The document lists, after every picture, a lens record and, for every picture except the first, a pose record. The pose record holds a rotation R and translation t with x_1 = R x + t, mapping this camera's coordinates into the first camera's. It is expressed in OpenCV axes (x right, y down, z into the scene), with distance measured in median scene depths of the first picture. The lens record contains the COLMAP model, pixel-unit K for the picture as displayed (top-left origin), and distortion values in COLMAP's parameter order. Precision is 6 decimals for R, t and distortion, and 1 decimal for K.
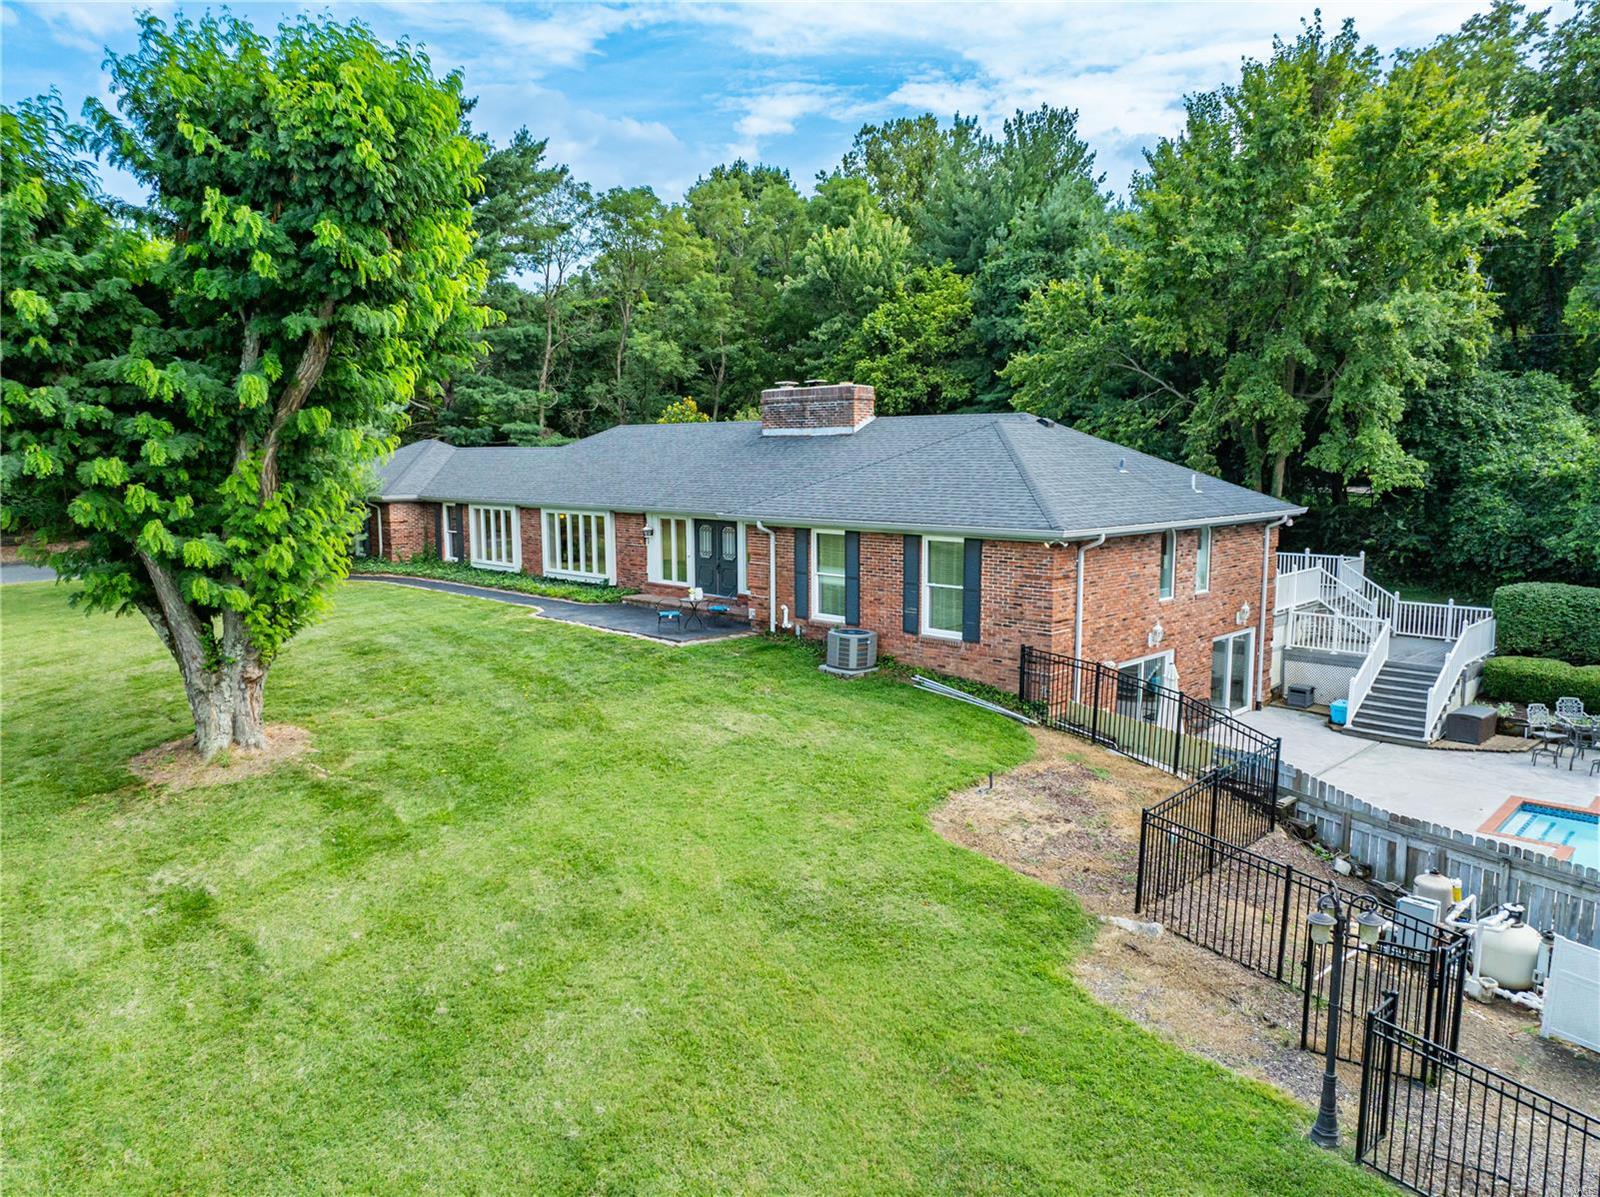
lens RADIAL K [[1128.4, 0, 806.7], [0, 1128.4, 604.1], [0, 0, 1]] dist [-0.019598, -0.011966]
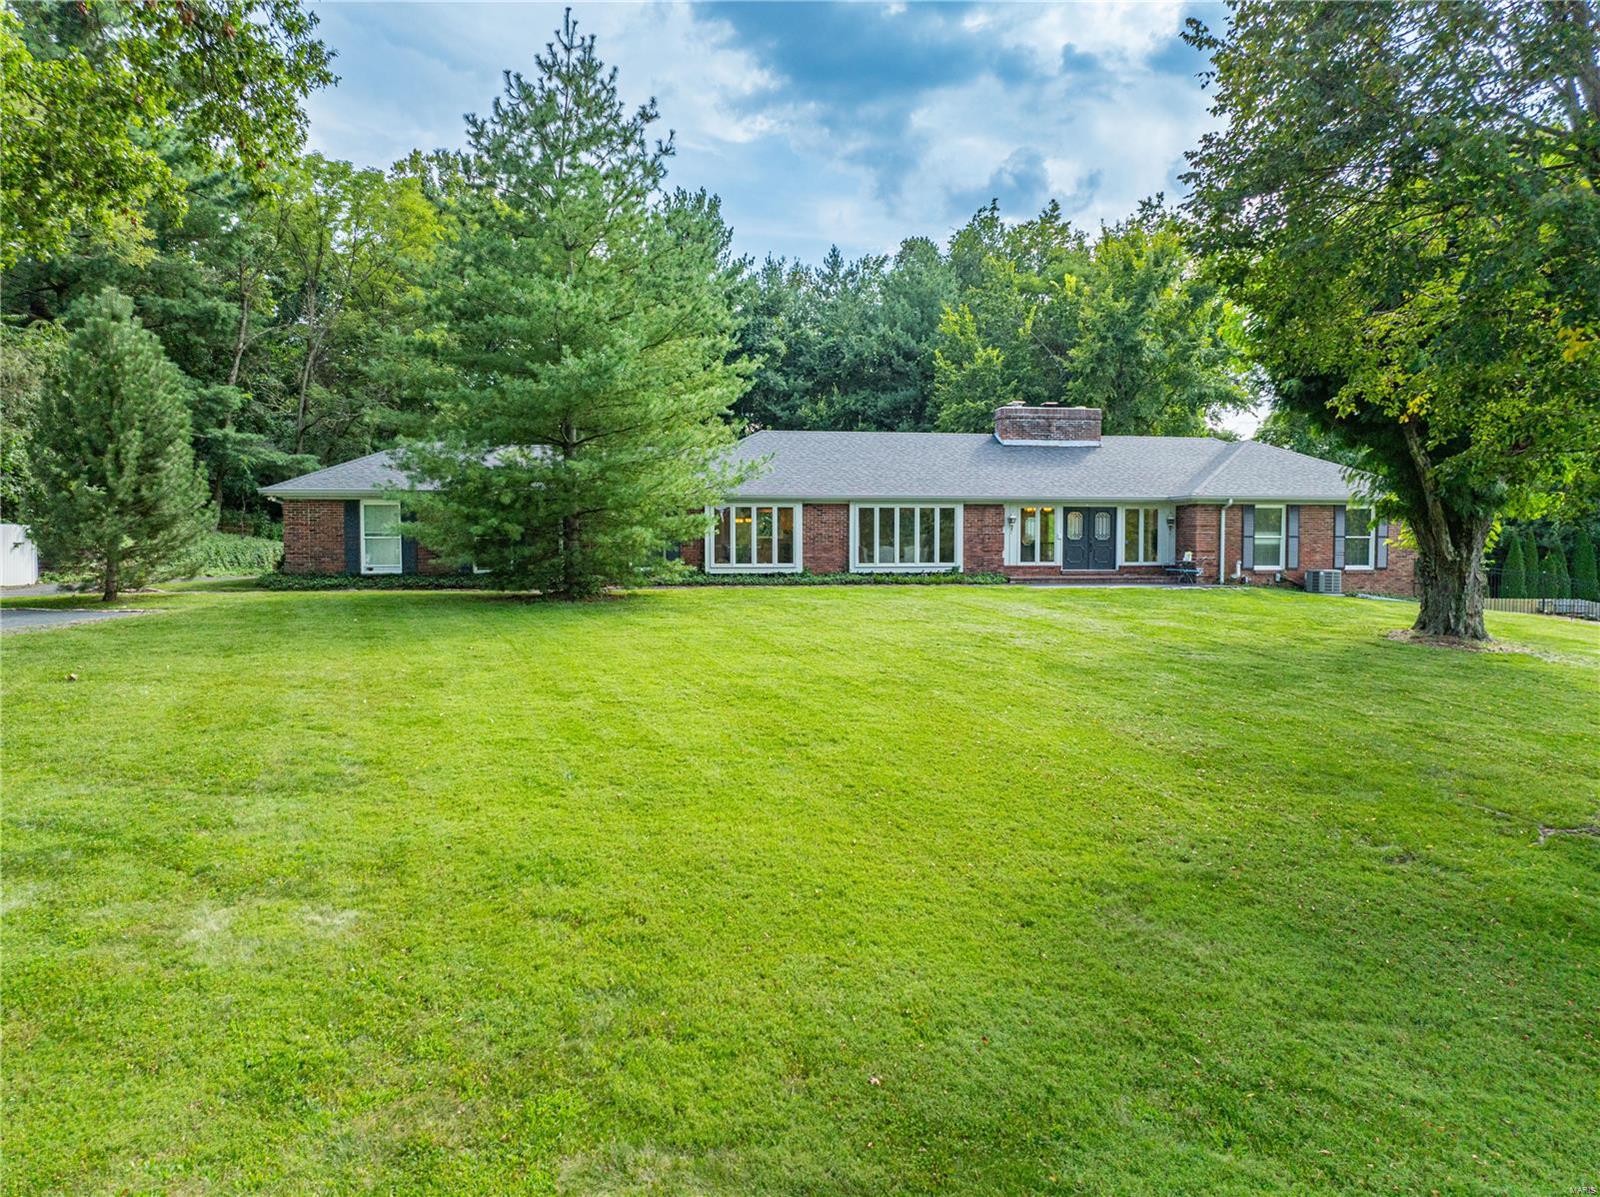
lens RADIAL K [[1130.4, 0, 791.7], [0, 1130.4, 599.5], [0, 0, 1]] dist [-0.050905, 0.033955]
pose [[0.593784, -0.038793, 0.803689, -1.157108], [0.106351, 0.993858, -0.030603, 0.025141], [-0.797565, 0.103645, 0.594262, 0.503899]]
